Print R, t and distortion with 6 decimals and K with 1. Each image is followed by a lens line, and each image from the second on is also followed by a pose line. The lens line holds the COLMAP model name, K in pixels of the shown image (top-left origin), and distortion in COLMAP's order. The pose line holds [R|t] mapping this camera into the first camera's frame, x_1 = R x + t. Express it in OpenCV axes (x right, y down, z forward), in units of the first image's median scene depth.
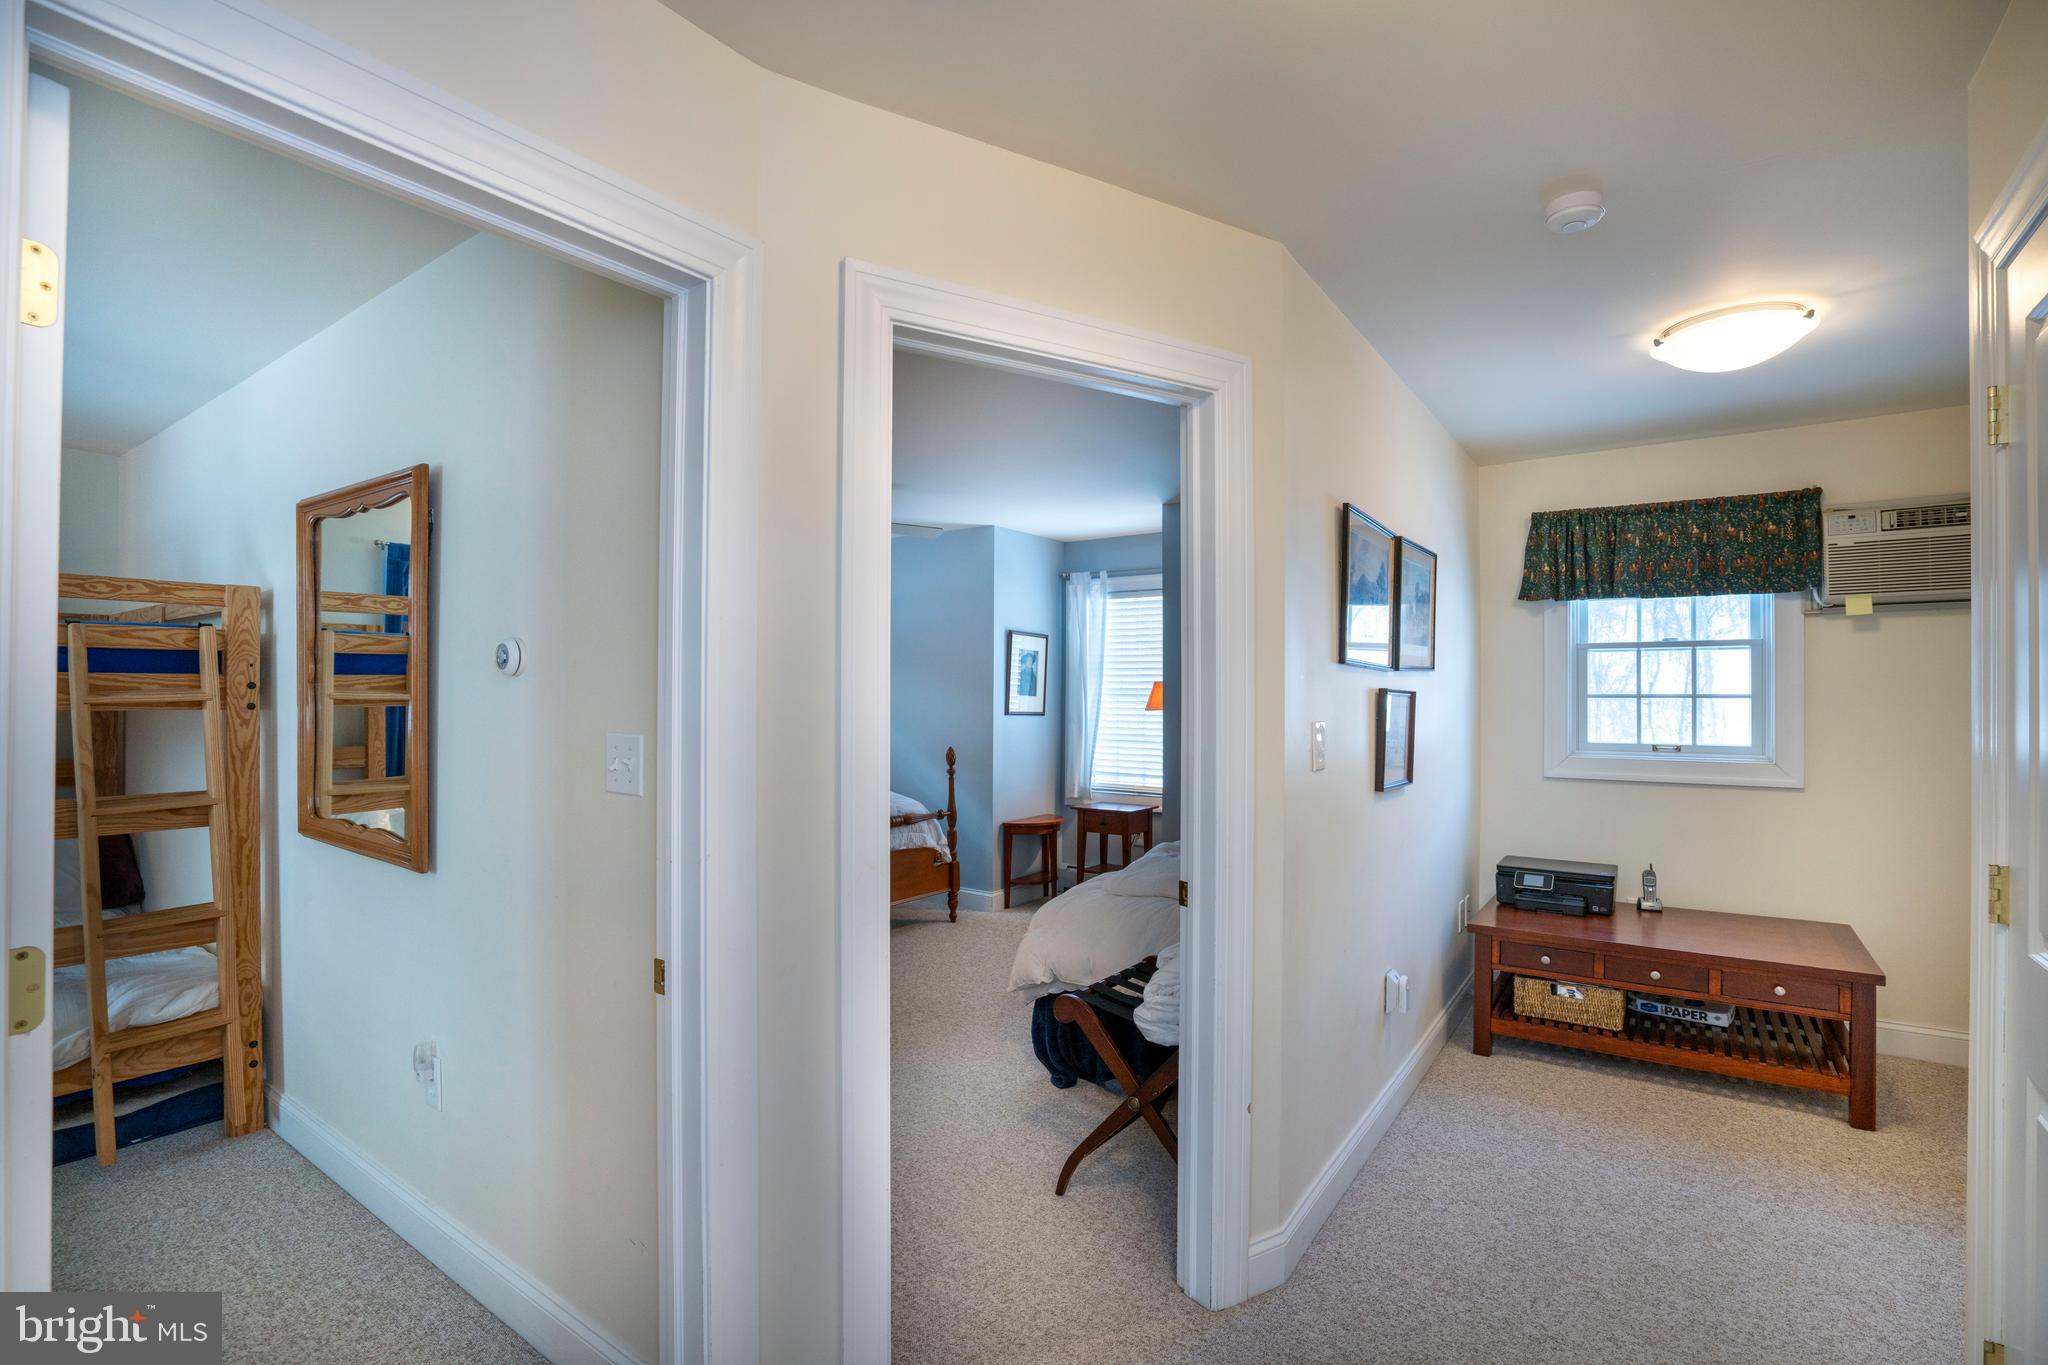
lens RADIAL K [[927.8, 0, 1024.7], [0, 927.8, 687.6], [0, 0, 1]] dist [-0.035199, -0.000010]
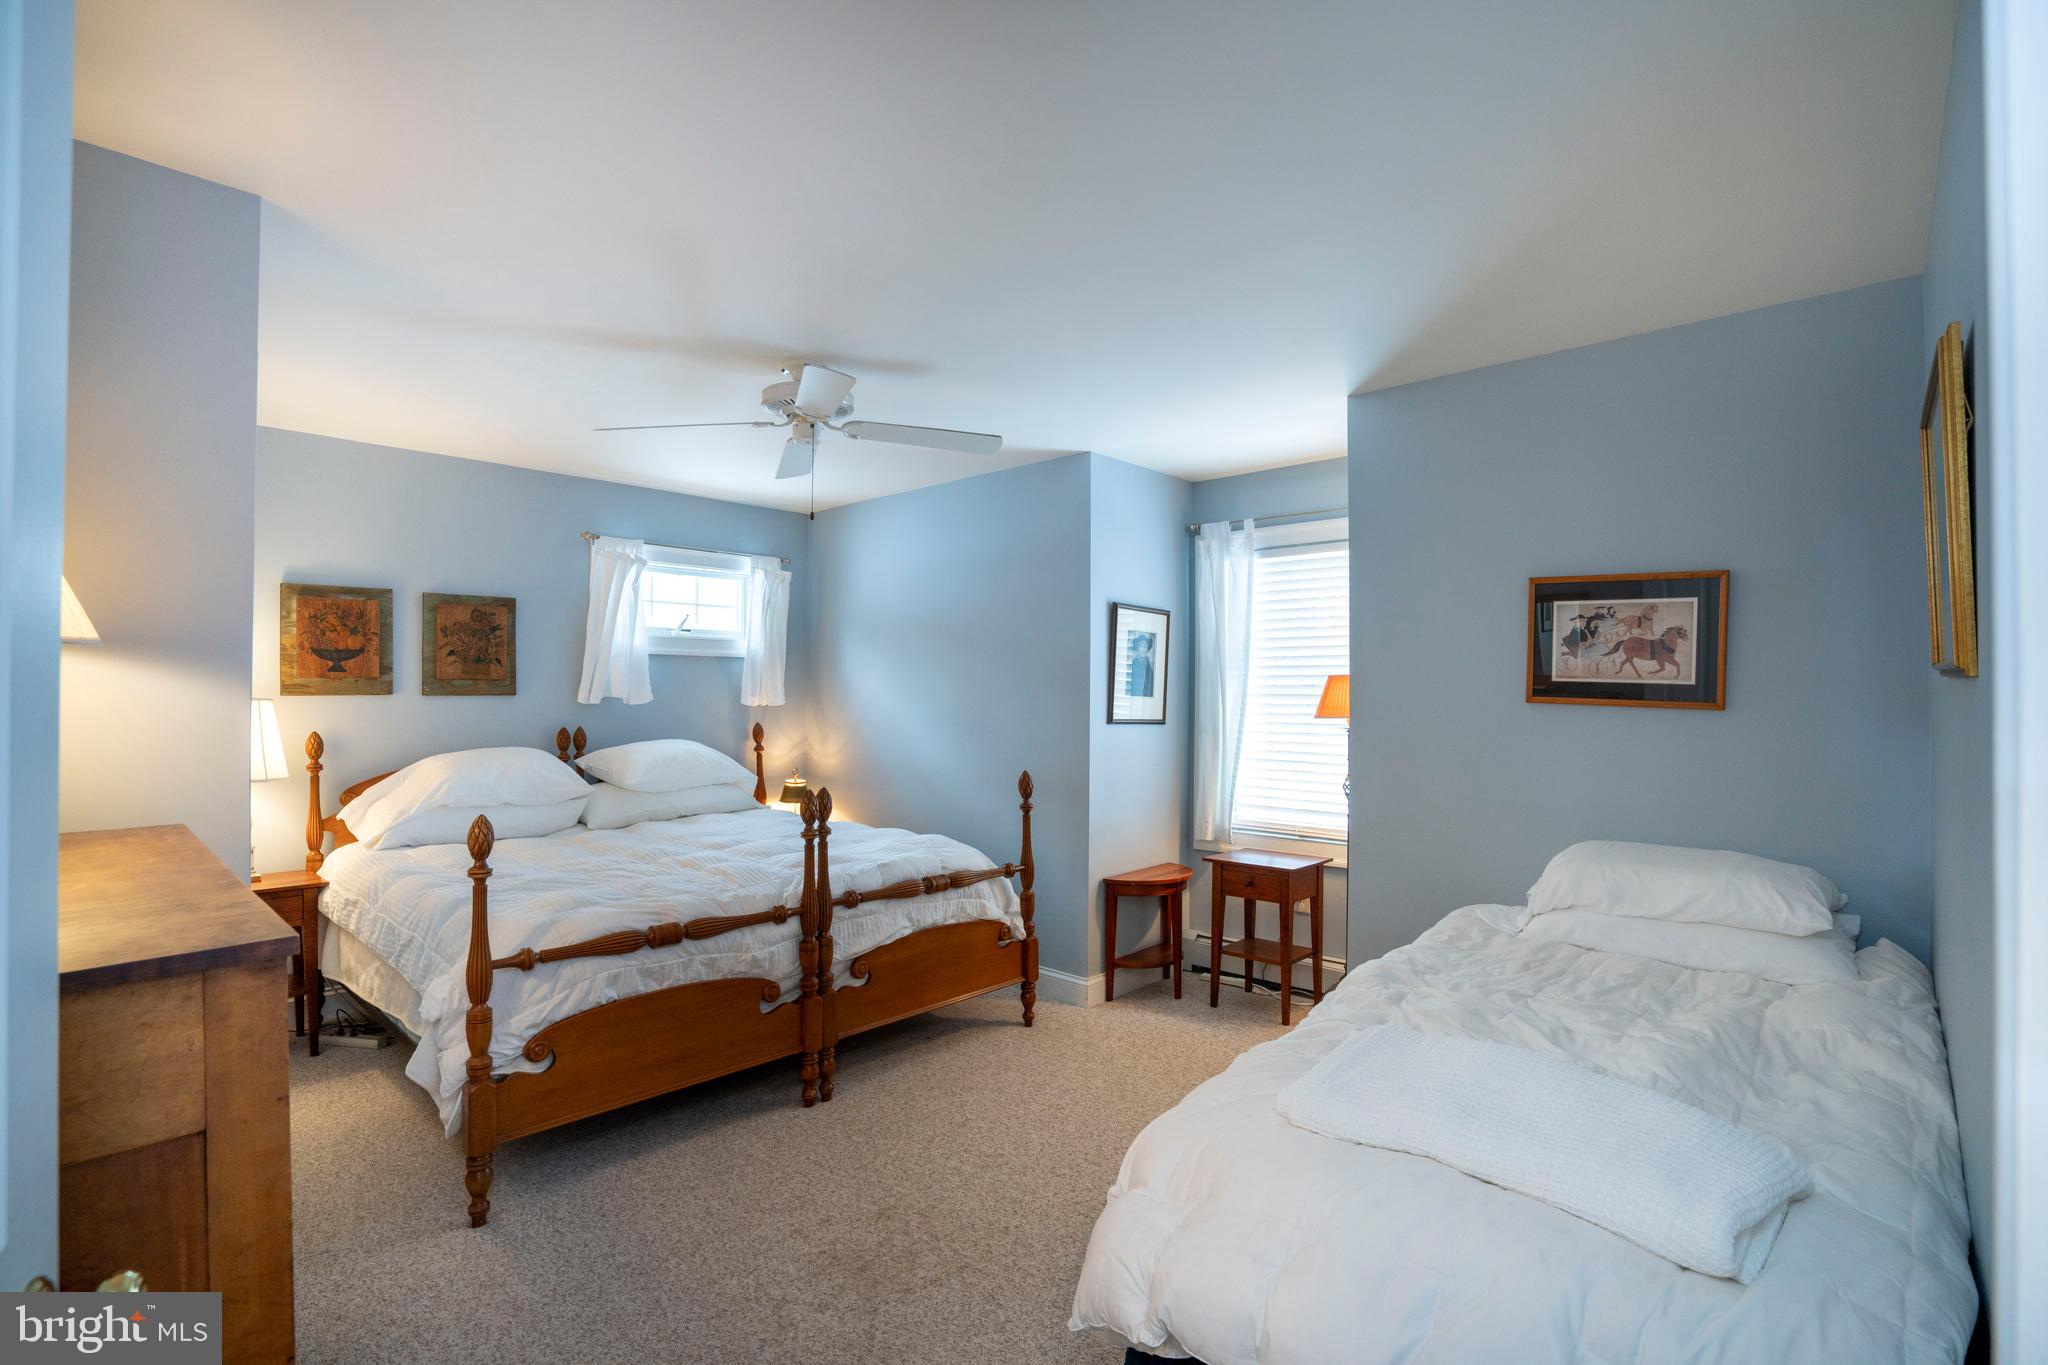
lens RADIAL K [[927.8, 0, 1024.2], [0, 927.8, 687.4], [0, 0, 1]] dist [-0.035199, -0.000010]
pose [[0.990556, -0.000492, -0.137109, 0.012745], [0.000454, 1.000000, -0.000305, 0.002171], [0.137109, 0.000240, 0.990556, 0.296955]]
